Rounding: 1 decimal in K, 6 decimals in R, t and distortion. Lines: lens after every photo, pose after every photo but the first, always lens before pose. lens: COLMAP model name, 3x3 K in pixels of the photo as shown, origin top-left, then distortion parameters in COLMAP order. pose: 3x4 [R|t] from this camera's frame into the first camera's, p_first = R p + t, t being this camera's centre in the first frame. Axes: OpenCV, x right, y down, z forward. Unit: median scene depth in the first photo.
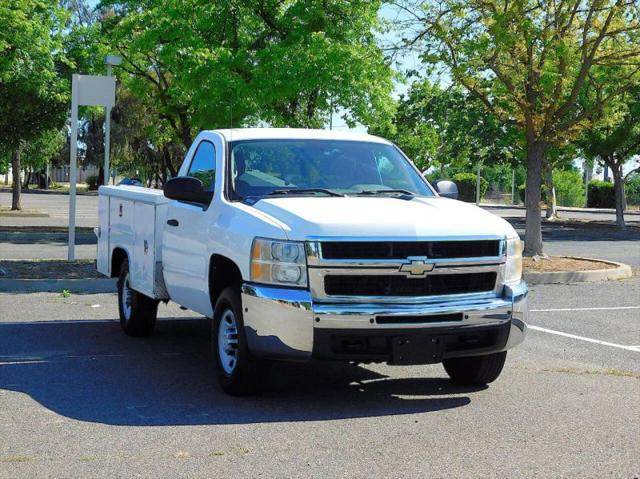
lens RADIAL K [[1264.9, 0, 355.1], [0, 1264.9, 239.6], [0, 0, 1]] dist [-0.007335, -0.196346]
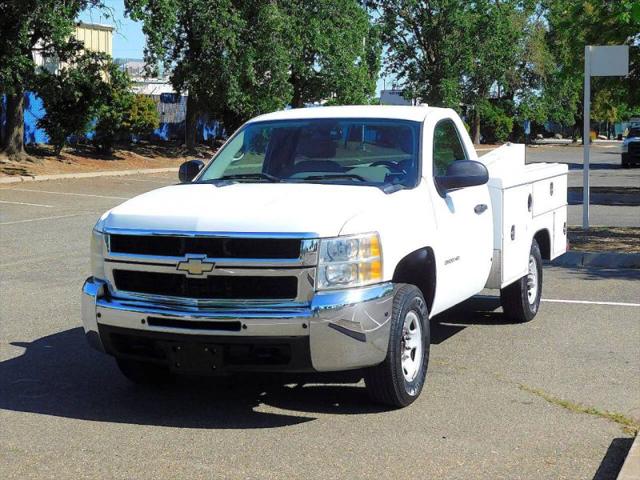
lens RADIAL K [[1125.5, 0, 320.0], [0, 1125.5, 240.0], [0, 0, 1]] dist [-0.024280, -0.201819]
pose [[0.702221, 0.042212, -0.710707, 0.673776], [-0.011919, 0.998798, 0.047546, -0.035618], [0.711860, -0.024916, 0.701880, 0.501794]]
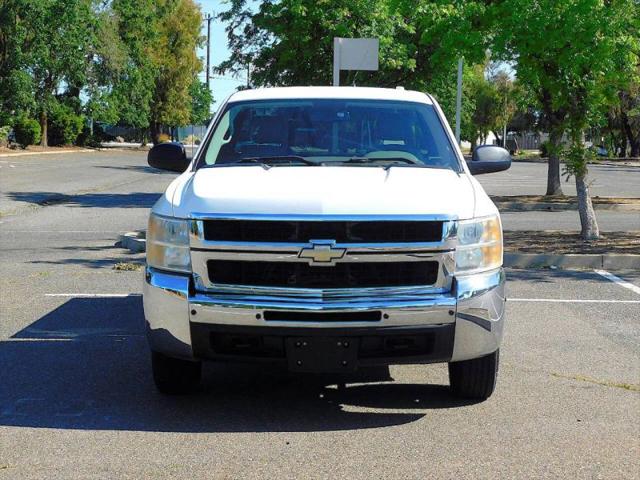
lens RADIAL K [[1264.9, 0, 355.1], [0, 1264.9, 240.1], [0, 0, 1]] dist [-0.007335, -0.196346]
pose [[0.929475, 0.022964, -0.368169, 0.367118], [-0.013243, 0.999494, 0.028909, -0.010247], [0.368646, -0.021994, 0.929309, 0.249489]]
